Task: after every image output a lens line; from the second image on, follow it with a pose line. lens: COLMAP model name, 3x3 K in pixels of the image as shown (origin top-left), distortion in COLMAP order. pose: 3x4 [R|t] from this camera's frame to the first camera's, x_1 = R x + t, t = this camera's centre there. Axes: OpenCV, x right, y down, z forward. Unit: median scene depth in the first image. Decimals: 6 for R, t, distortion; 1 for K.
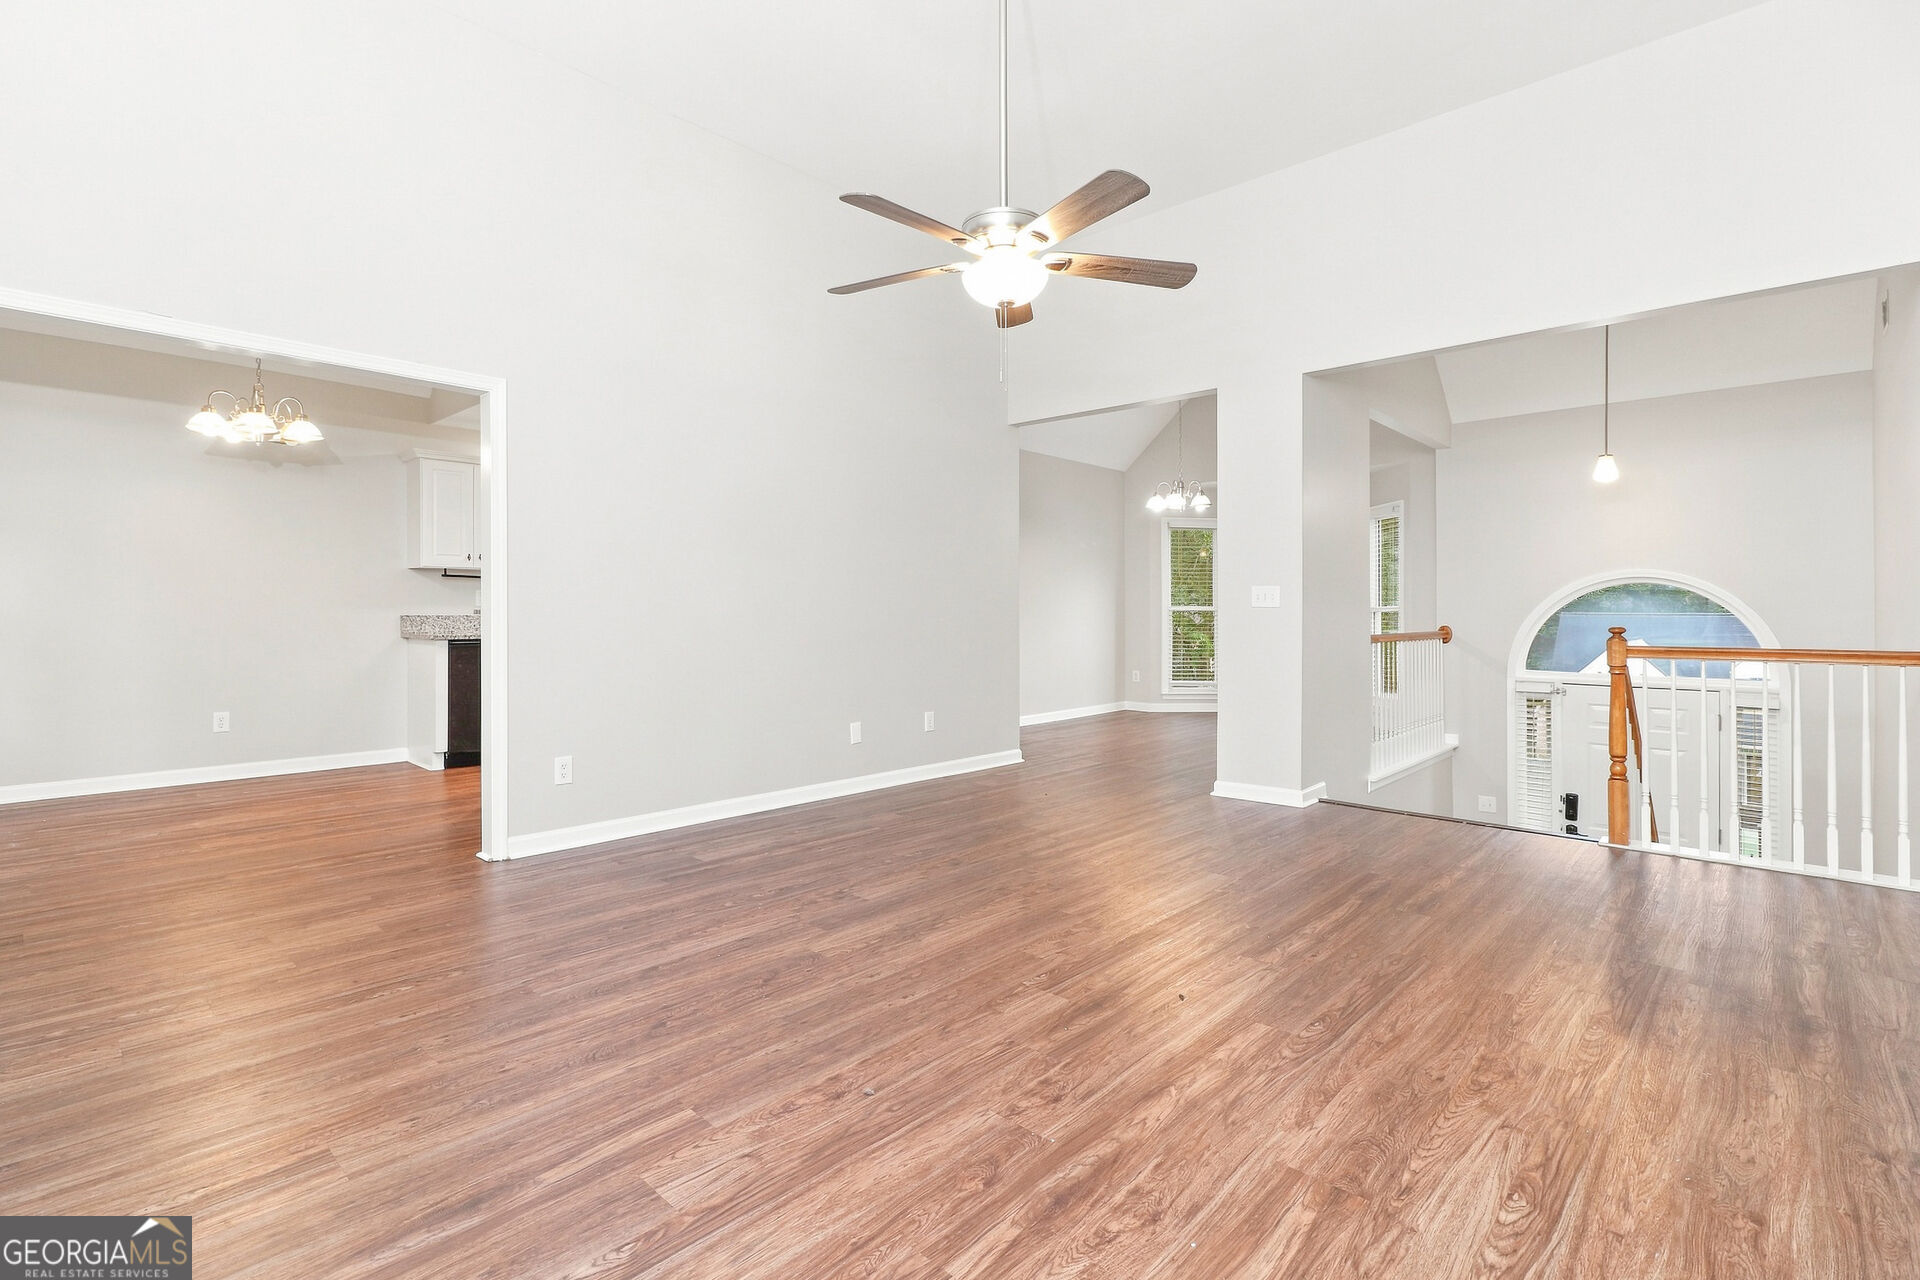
lens RADIAL K [[896.1, 0, 919.6], [0, 896.1, 650.6], [0, 0, 1]] dist [-0.016451, -0.000541]
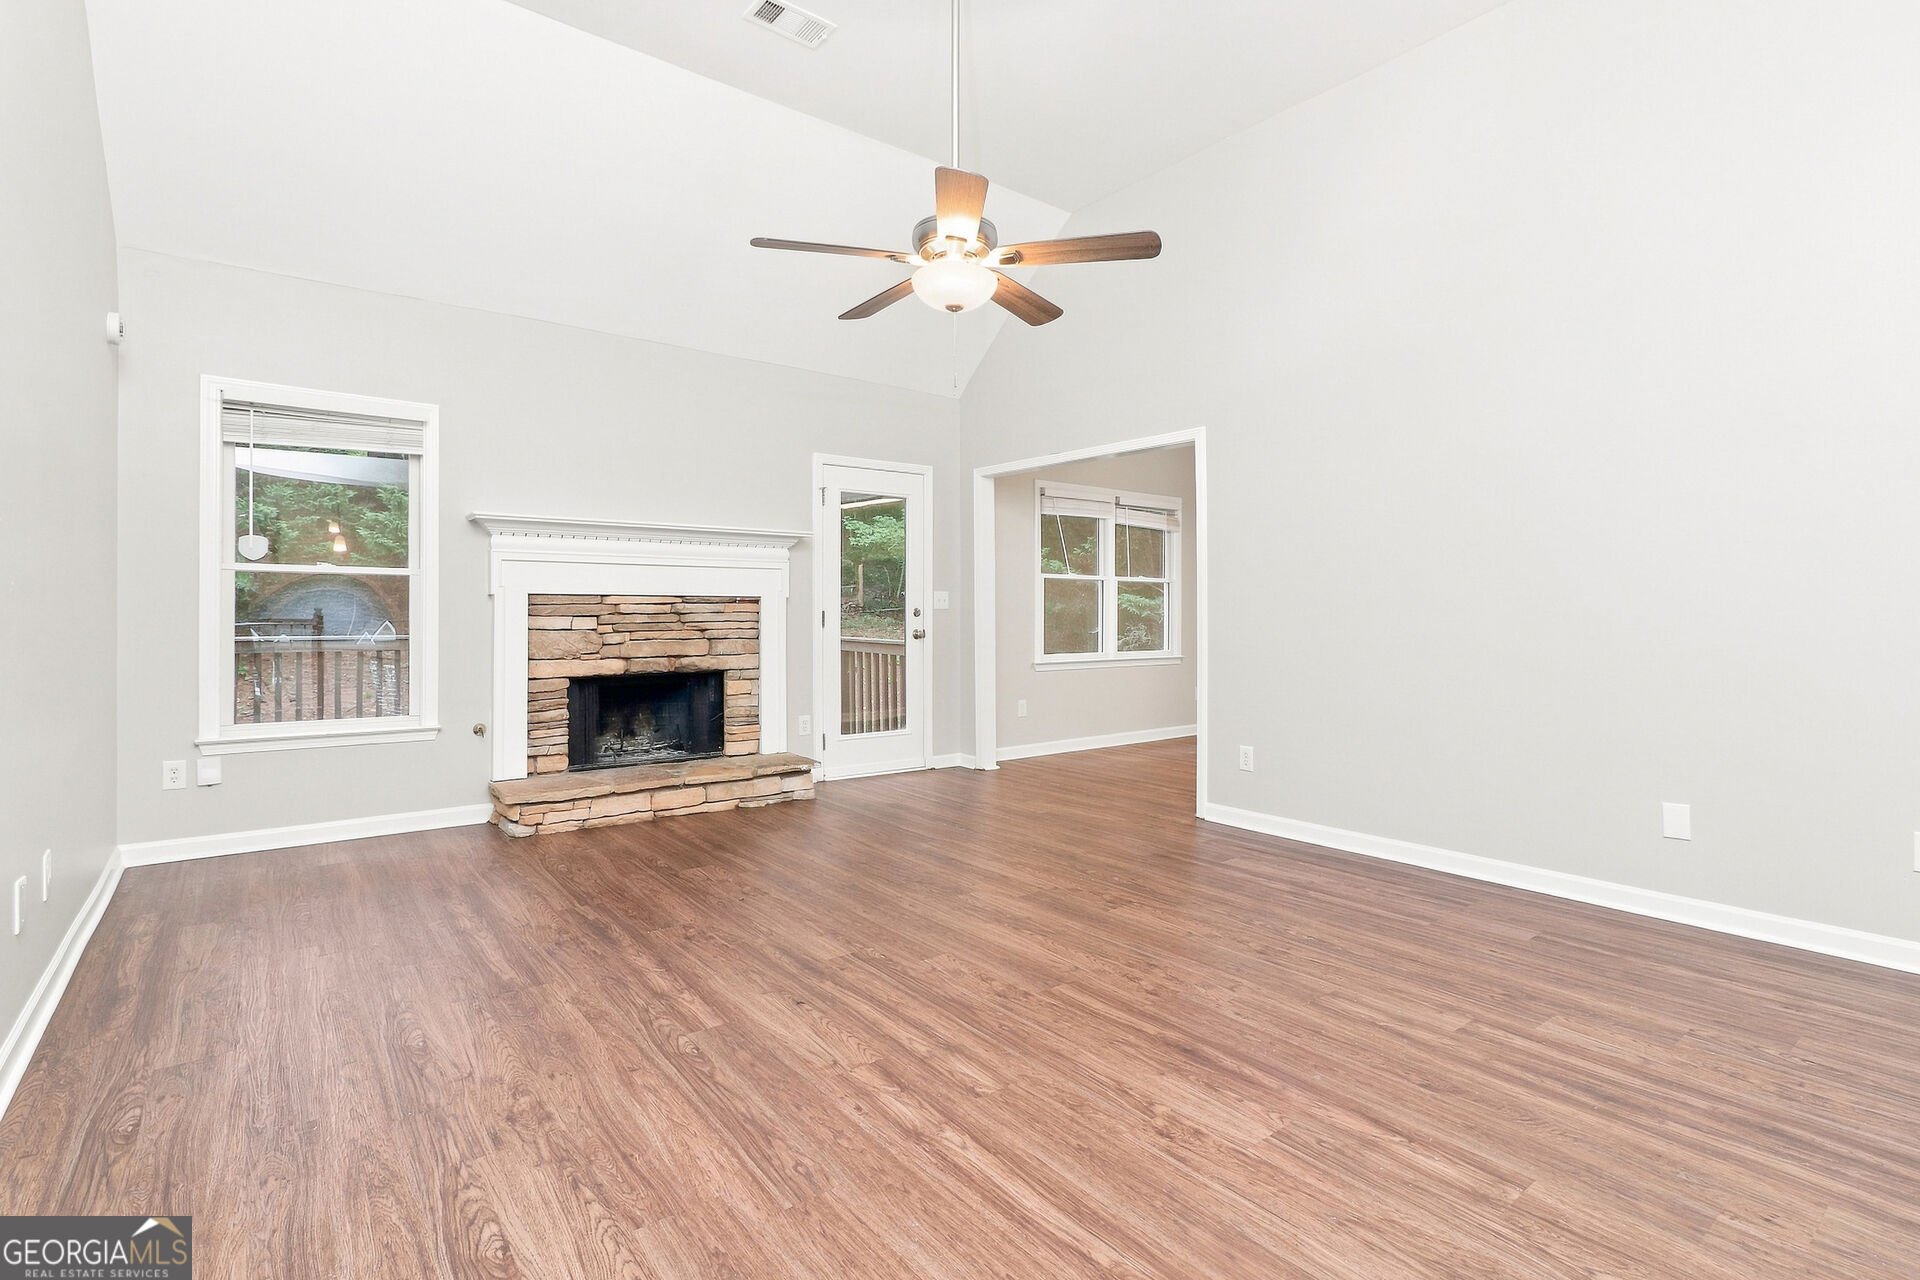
lens RADIAL K [[911.9, 0, 955.2], [0, 911.9, 609.1], [0, 0, 1]] dist [-0.013864, -0.000050]
pose [[-0.143893, -0.007679, -0.989563, 1.421210], [-0.046281, 0.998928, -0.001022, -0.058197], [0.988510, 0.045651, -0.144094, 1.455418]]
